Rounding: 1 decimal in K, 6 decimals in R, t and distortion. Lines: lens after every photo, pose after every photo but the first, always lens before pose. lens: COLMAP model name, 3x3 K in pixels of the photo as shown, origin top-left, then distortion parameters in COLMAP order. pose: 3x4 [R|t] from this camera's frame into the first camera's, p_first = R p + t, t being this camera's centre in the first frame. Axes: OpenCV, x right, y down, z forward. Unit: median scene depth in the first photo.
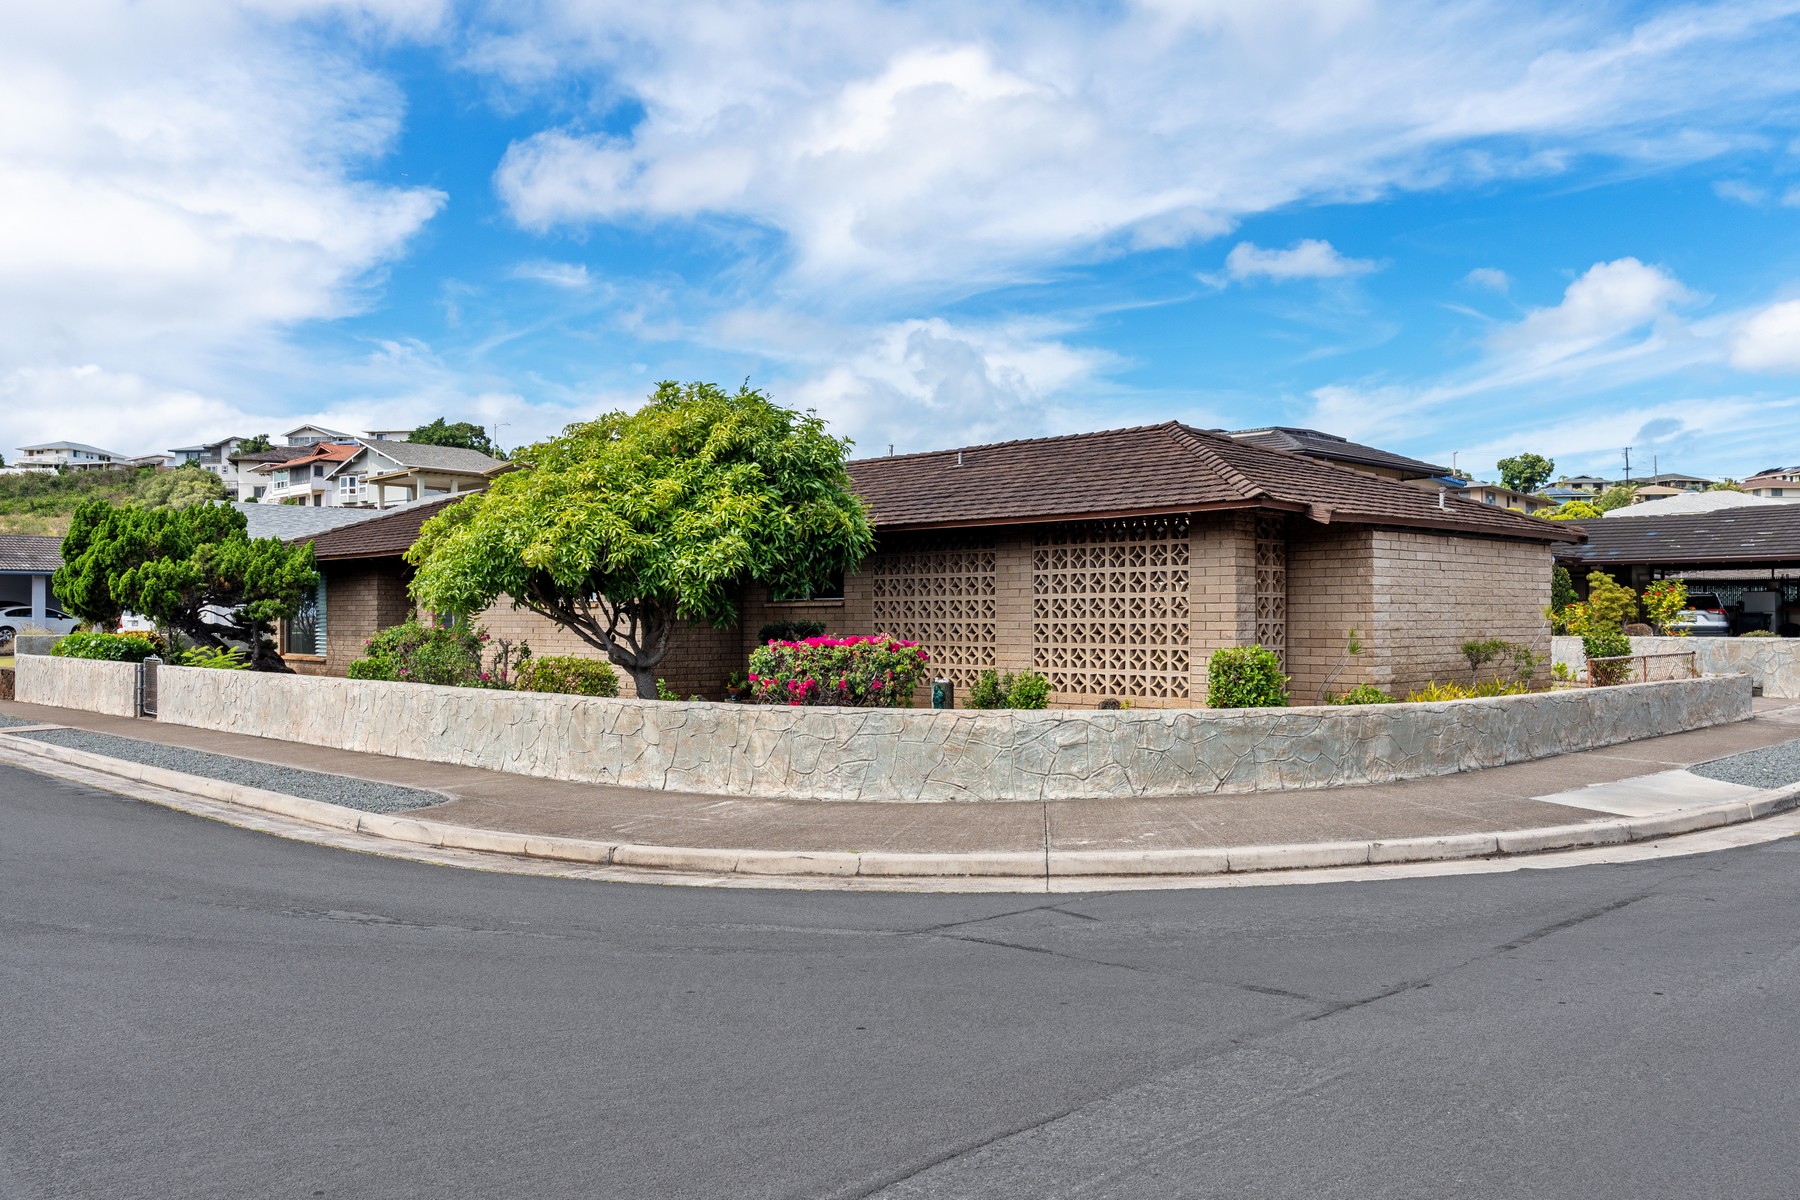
lens RADIAL K [[1496.8, 0, 900.2], [0, 1496.8, 604.7], [0, 0, 1]] dist [-0.005624, -0.000381]
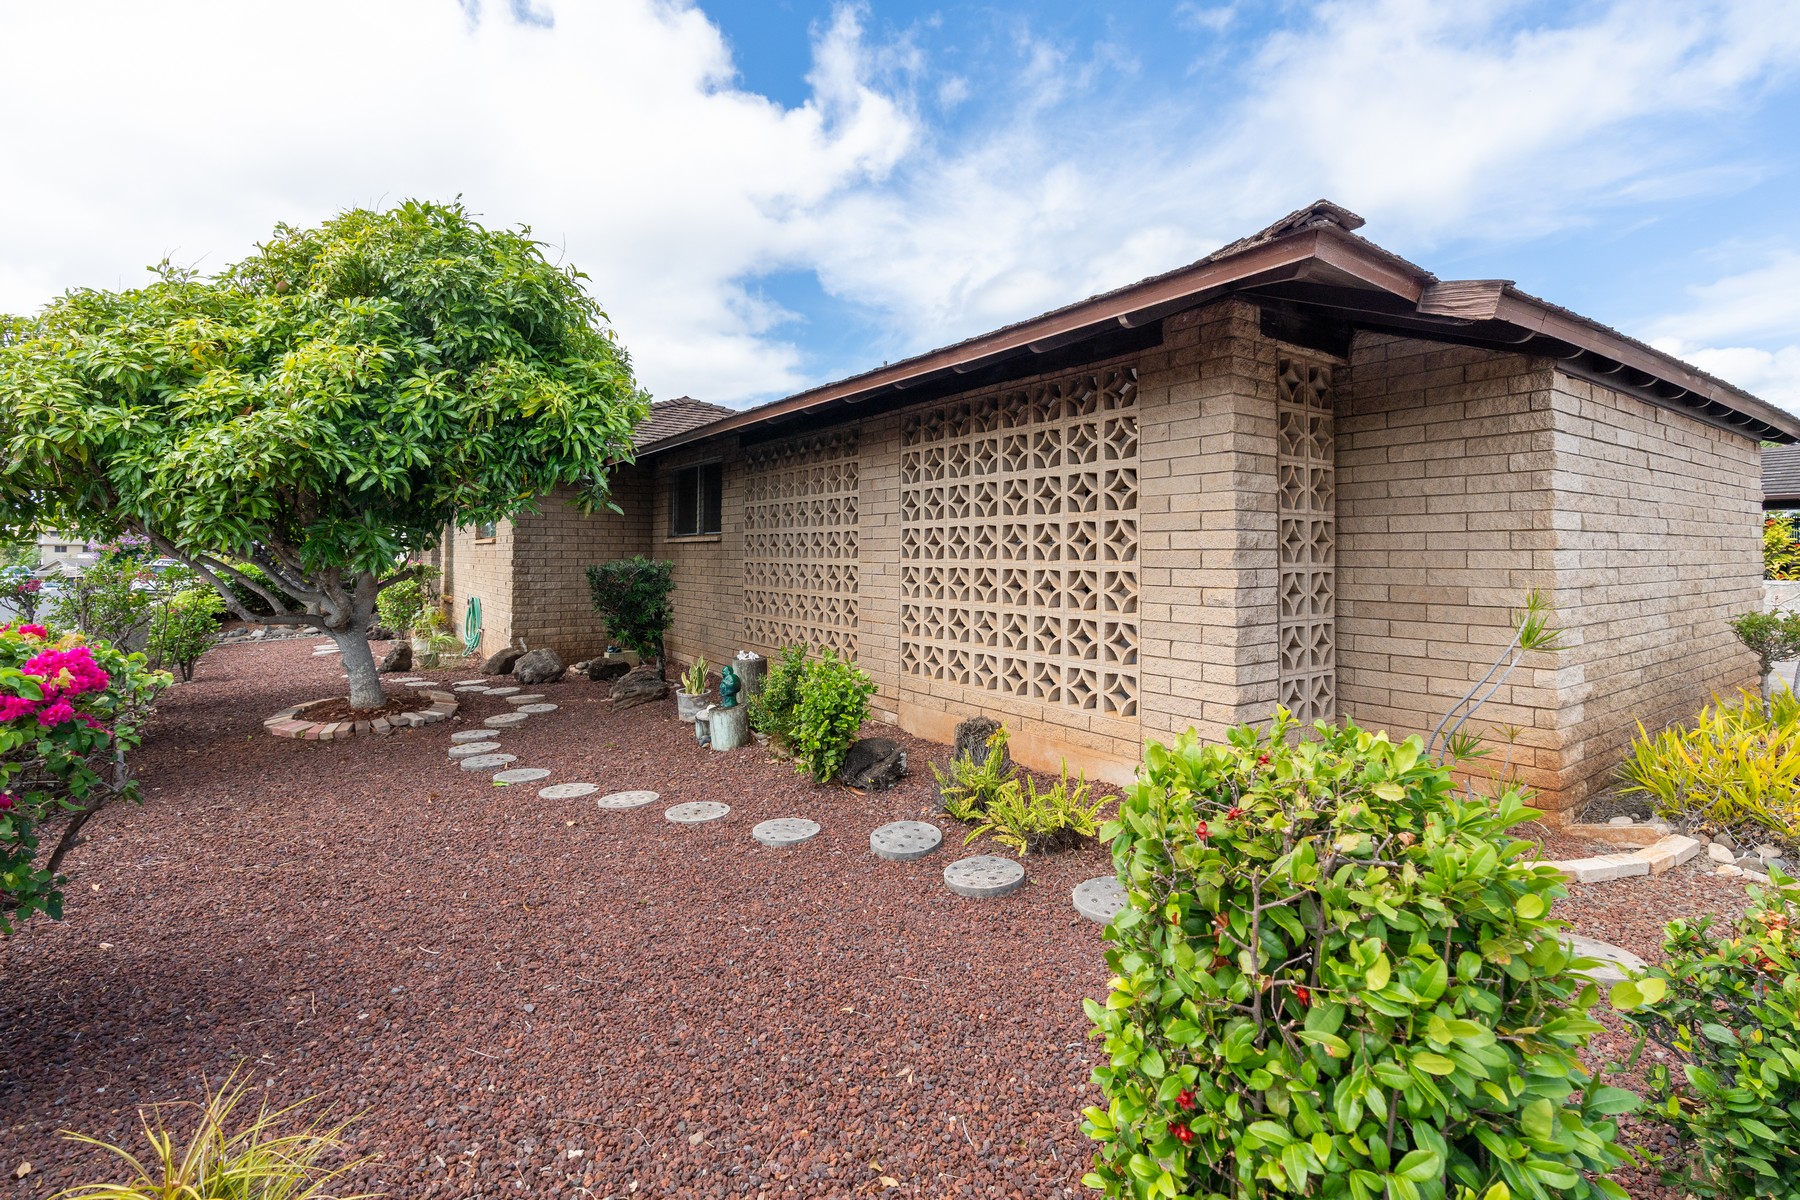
lens RADIAL K [[822.9, 0, 900.0], [0, 822.9, 537.3], [0, 0, 1]] dist [0.002367, 0.000000]
pose [[0.989134, -0.000196, -0.147018, 0.152832], [-0.001171, 0.999957, -0.009207, 0.003524], [0.147014, 0.009279, 0.989091, 0.704912]]
